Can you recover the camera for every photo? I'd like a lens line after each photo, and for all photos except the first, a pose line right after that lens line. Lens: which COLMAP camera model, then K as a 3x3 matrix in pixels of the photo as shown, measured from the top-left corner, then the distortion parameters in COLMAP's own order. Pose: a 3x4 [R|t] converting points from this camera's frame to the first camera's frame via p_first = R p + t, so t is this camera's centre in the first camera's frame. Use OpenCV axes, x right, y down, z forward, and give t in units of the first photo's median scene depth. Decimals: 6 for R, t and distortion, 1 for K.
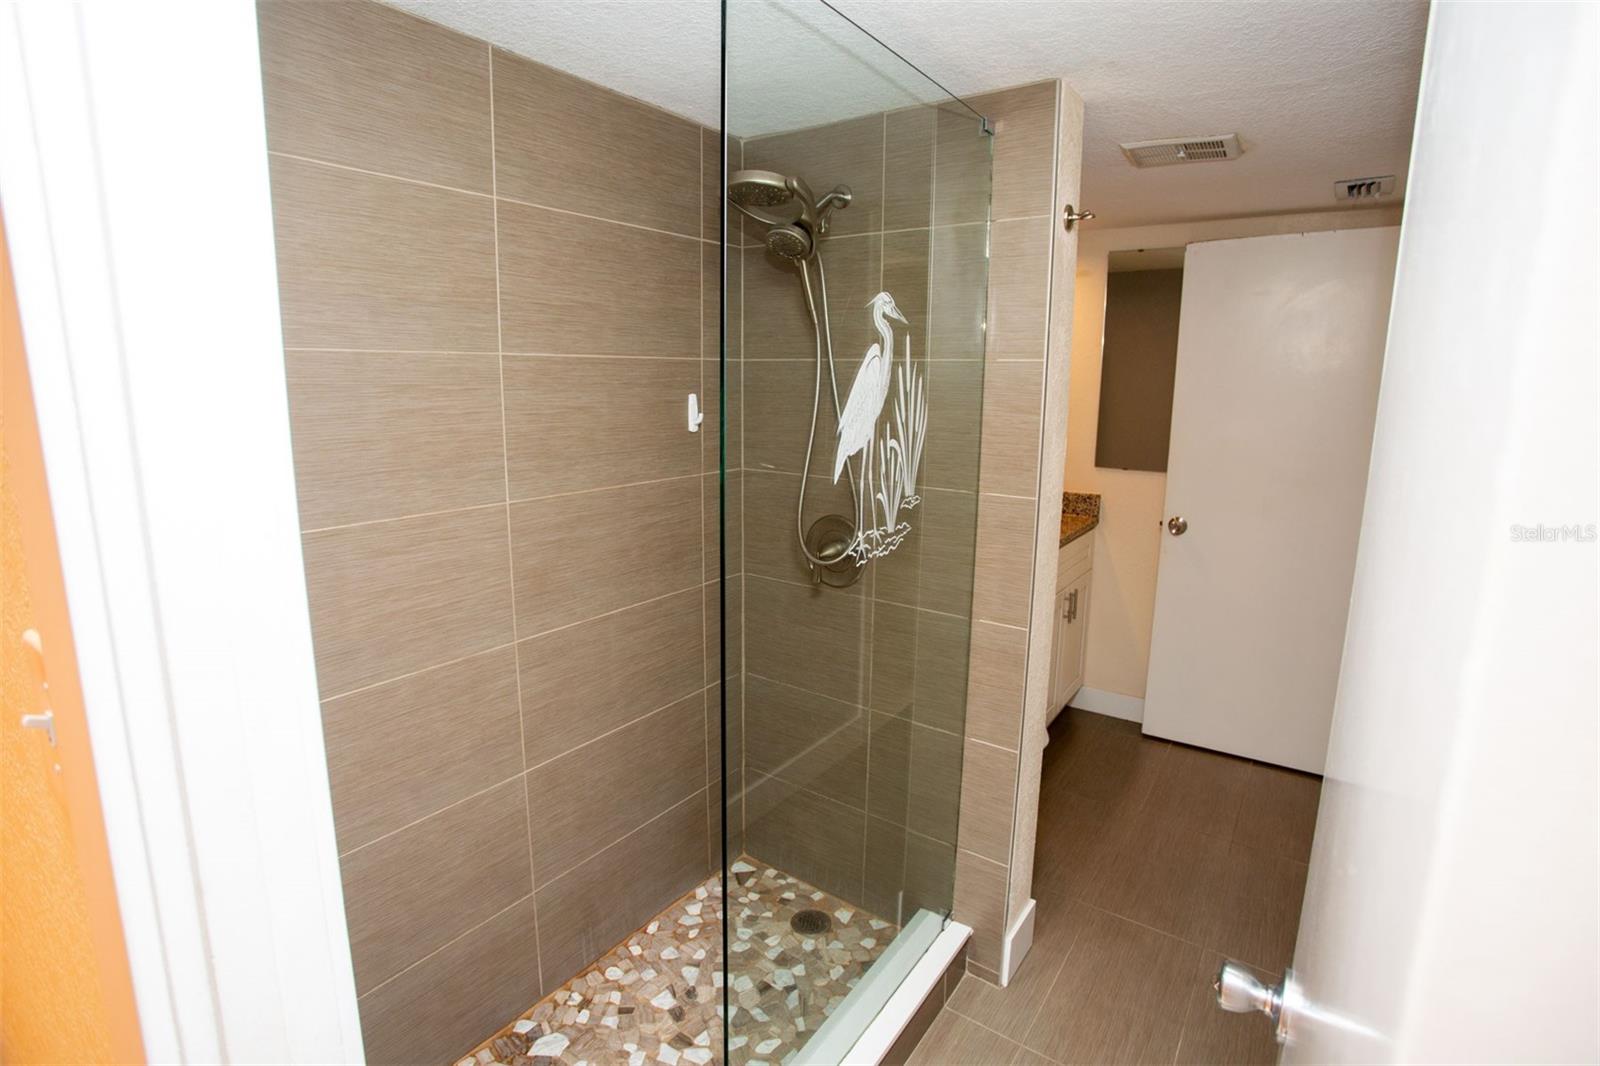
lens RADIAL K [[779.2, 0, 795.1], [0, 779.2, 513.8], [0, 0, 1]] dist [-0.077806, 0.033887]
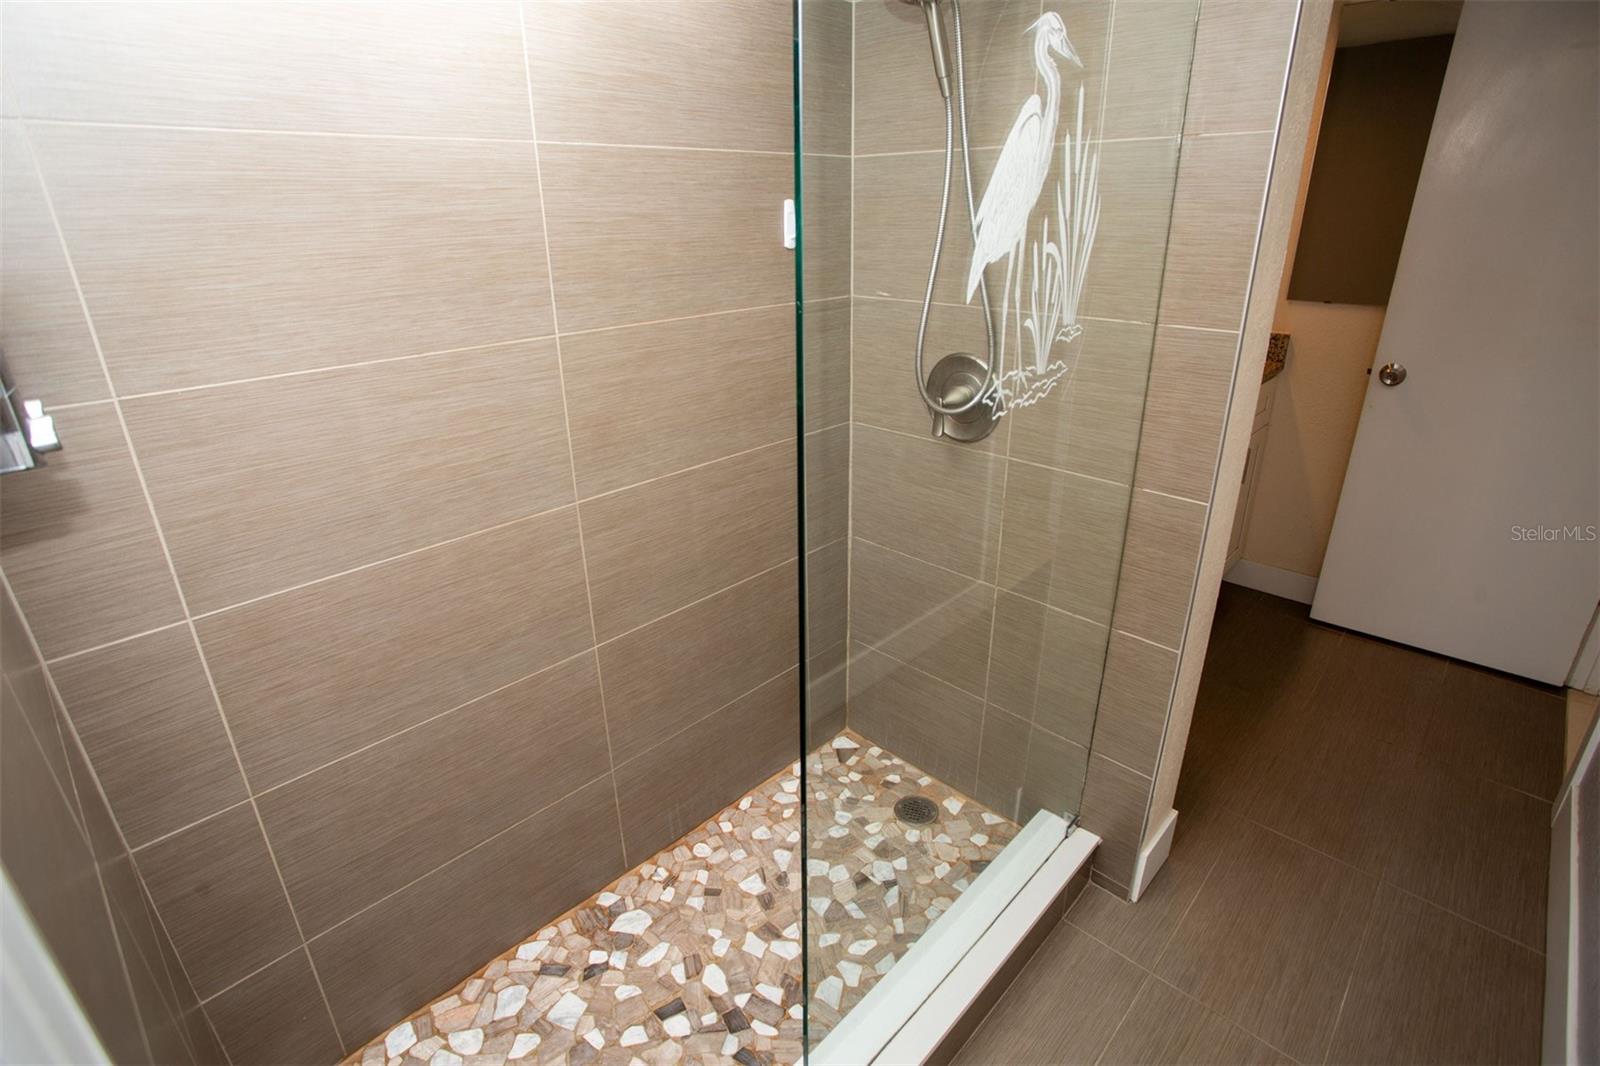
lens RADIAL K [[779.2, 0, 795.1], [0, 779.2, 513.8], [0, 0, 1]] dist [-0.077806, 0.033887]
pose [[0.987896, 0.032600, -0.151653, 0.006418], [-0.001941, 0.980187, 0.198064, 0.007535], [0.155105, -0.195373, 0.968386, 0.185450]]
